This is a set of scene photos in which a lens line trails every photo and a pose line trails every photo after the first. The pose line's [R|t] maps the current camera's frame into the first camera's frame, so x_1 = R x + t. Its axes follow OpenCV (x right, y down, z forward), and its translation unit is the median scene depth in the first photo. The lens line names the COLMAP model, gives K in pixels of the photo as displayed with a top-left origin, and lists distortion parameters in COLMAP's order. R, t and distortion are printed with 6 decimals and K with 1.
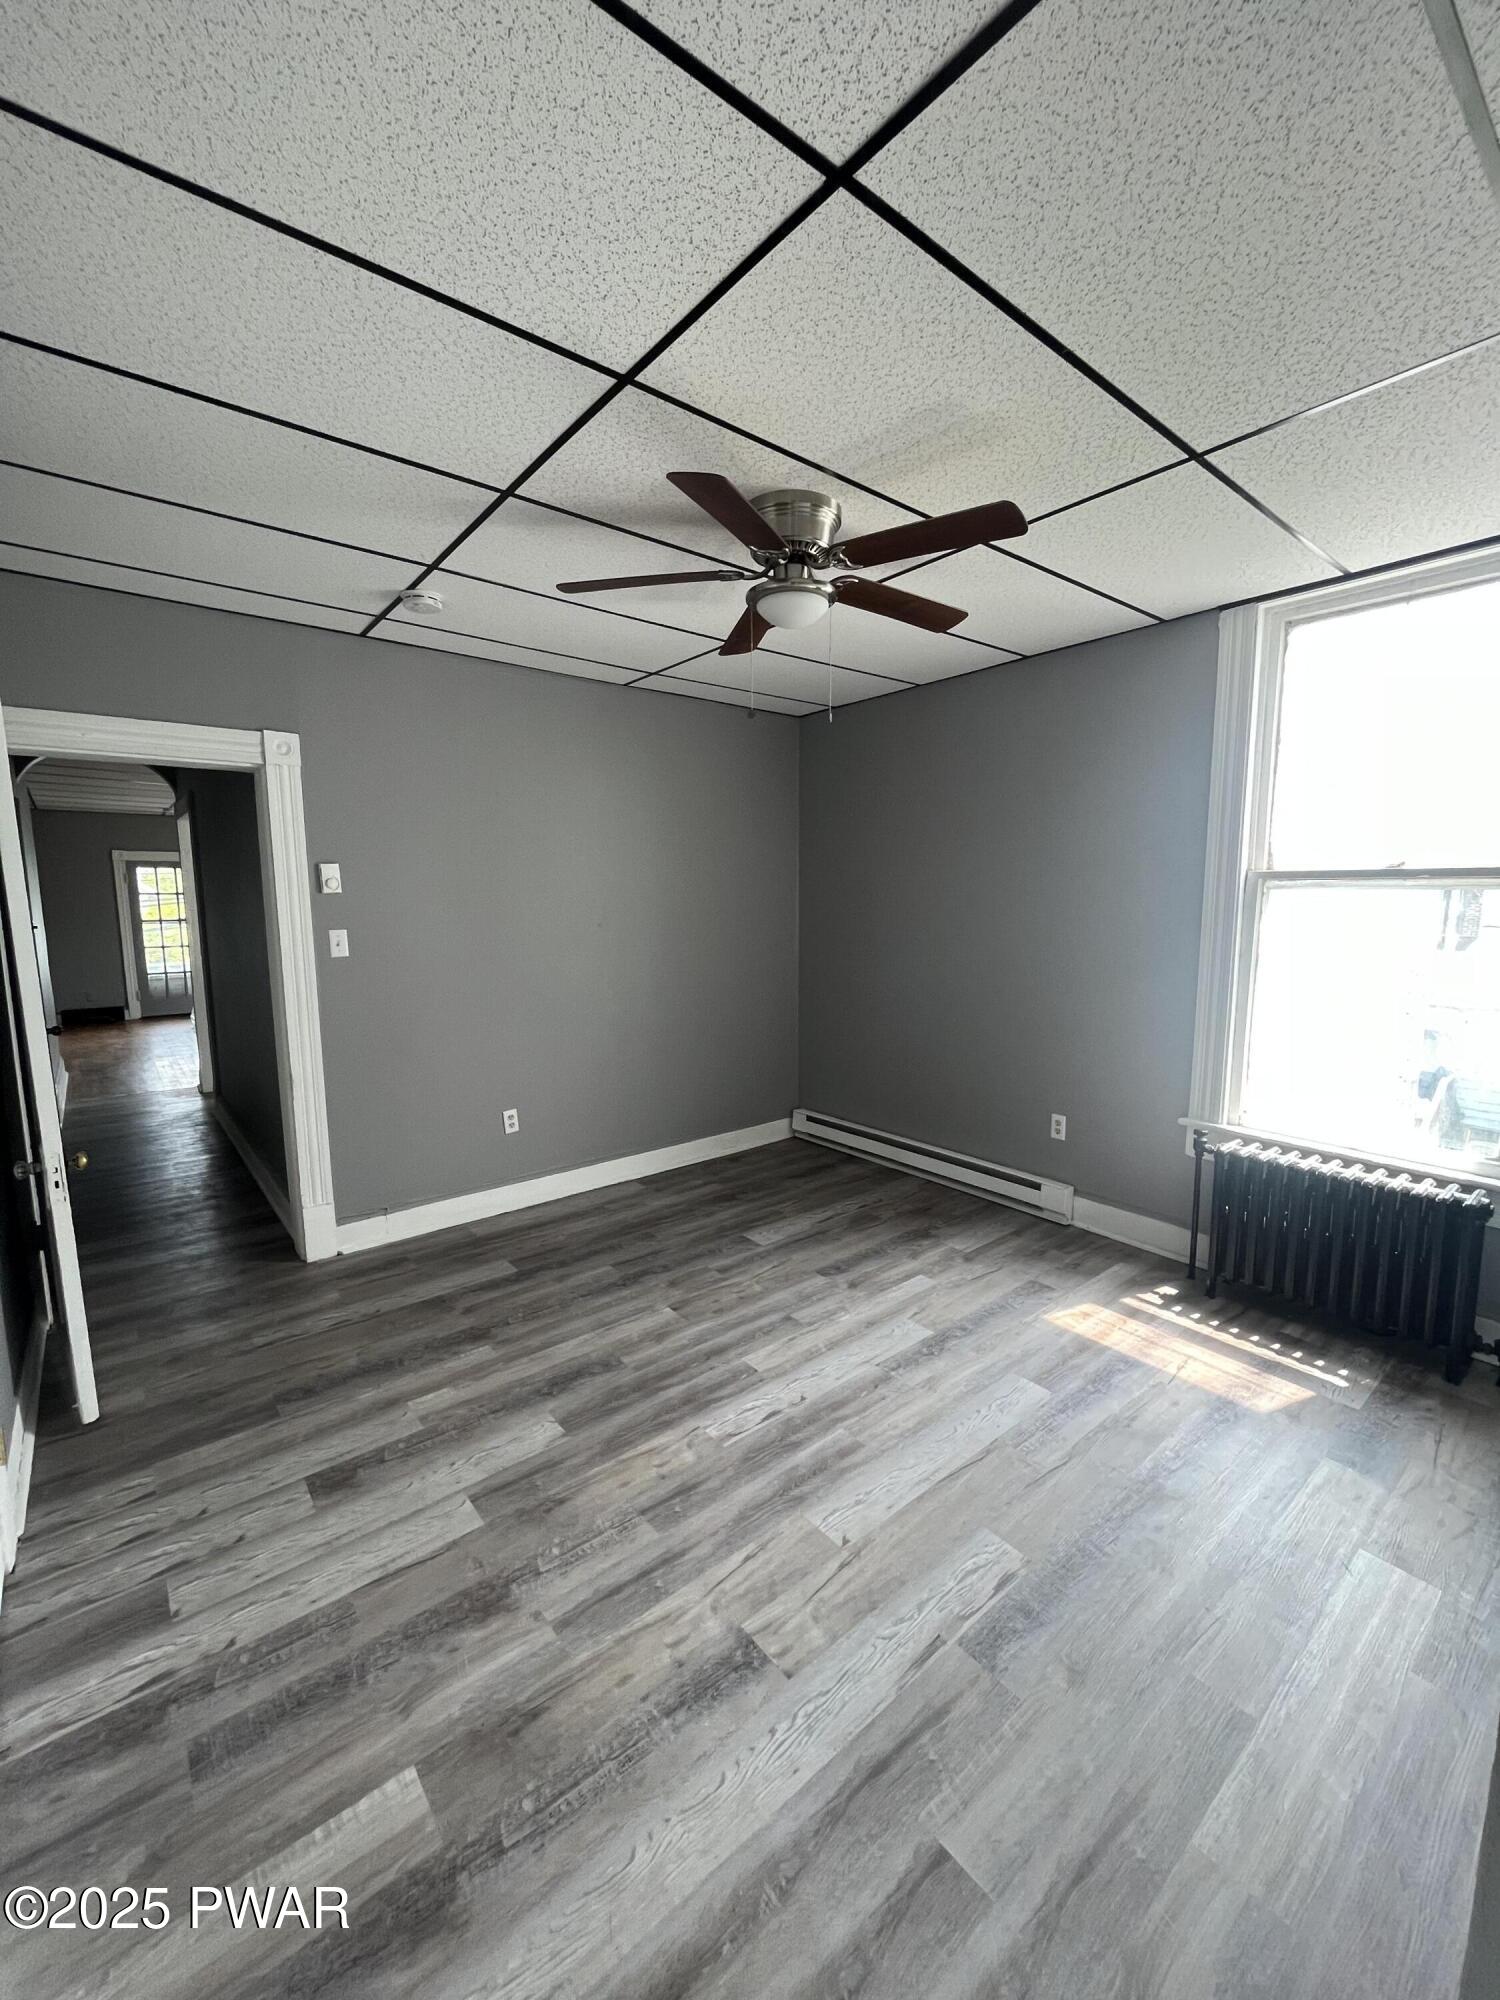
lens RADIAL K [[799.9, 0, 759.7], [0, 799.9, 997.3], [0, 0, 1]] dist [-0.000096, -0.000874]
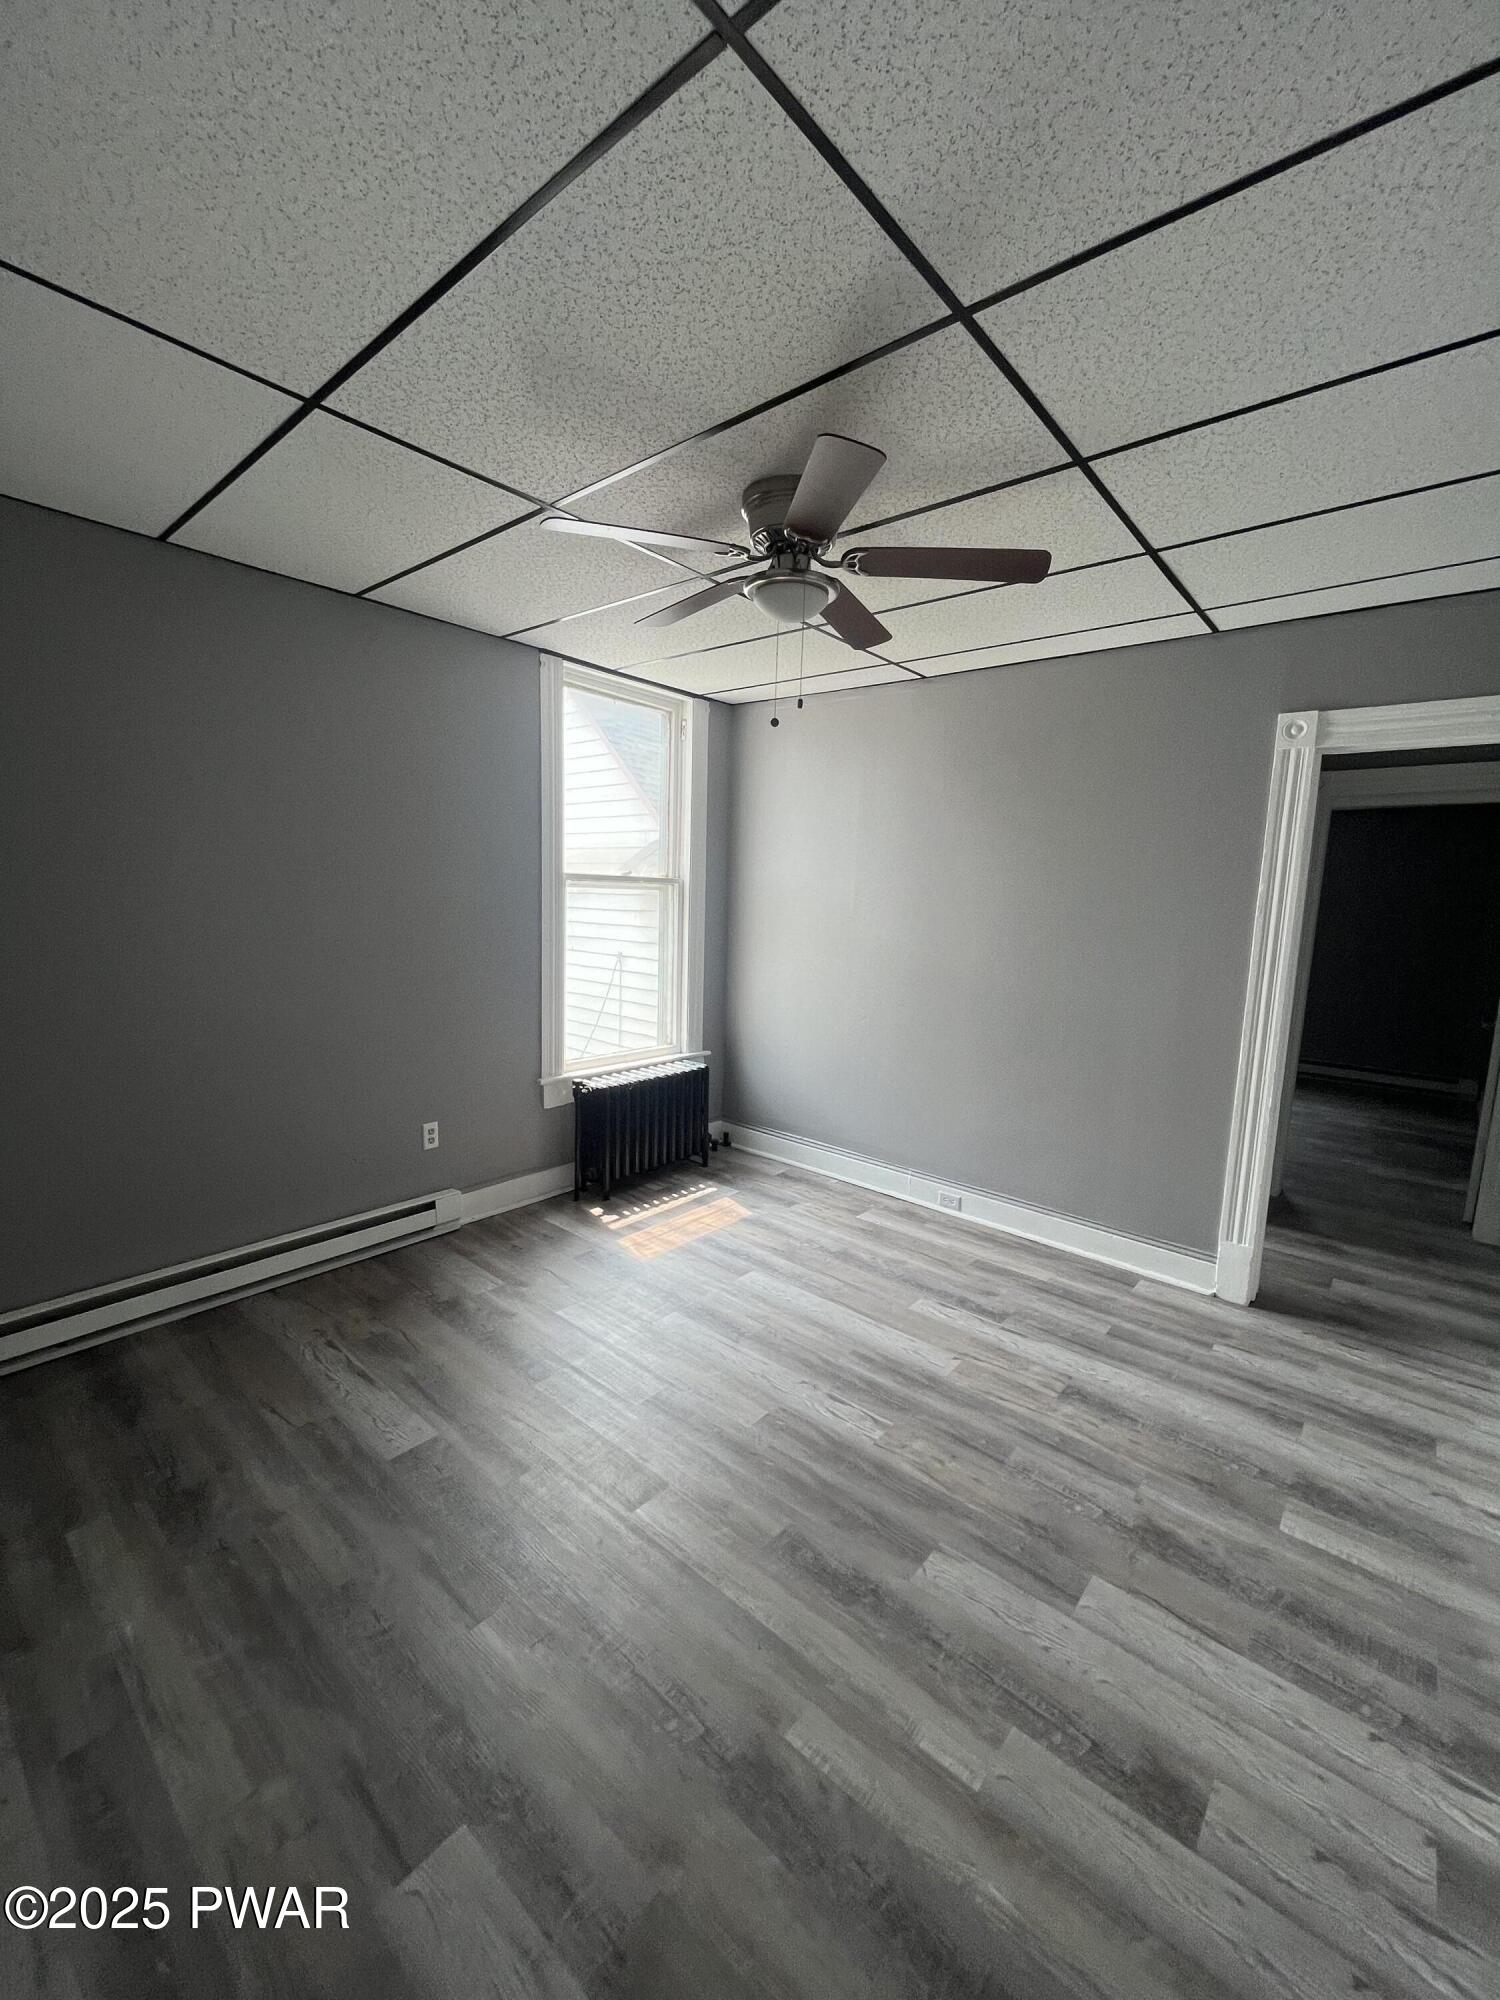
lens RADIAL K [[799.9, 0, 744.4], [0, 799.9, 999.2], [0, 0, 1]] dist [-0.000096, -0.000874]
pose [[-0.158604, -0.134174, 0.978183, -1.031137], [0.090806, 0.984542, 0.149769, -0.181515], [-0.983158, 0.112579, -0.143969, 1.354719]]
